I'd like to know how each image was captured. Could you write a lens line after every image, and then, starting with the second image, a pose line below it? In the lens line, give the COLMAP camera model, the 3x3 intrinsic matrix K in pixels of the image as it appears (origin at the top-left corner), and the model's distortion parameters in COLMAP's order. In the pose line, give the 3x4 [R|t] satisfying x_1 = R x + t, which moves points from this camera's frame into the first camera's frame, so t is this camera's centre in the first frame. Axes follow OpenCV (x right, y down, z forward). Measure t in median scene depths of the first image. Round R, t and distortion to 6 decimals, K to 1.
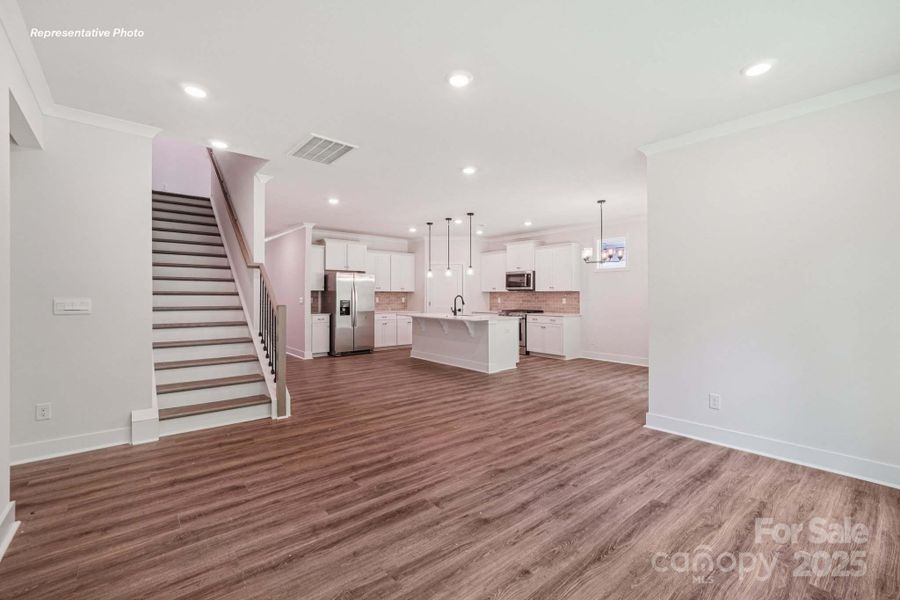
lens RADIAL K [[391.7, 0, 454.3], [0, 391.7, 297.3], [0, 0, 1]] dist [-0.013898, 0.000553]
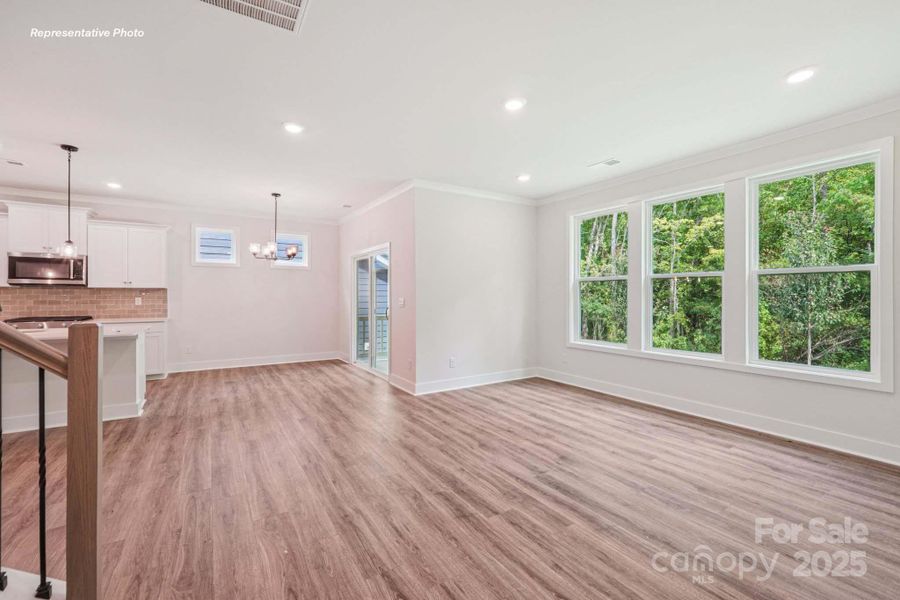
lens RADIAL K [[391.7, 0, 454.8], [0, 391.7, 297.2], [0, 0, 1]] dist [-0.013898, 0.000553]
pose [[0.138973, -0.006230, 0.990277, -0.986606], [0.003774, 0.999976, 0.005761, -0.000706], [-0.990289, 0.002936, 0.138993, 0.876140]]
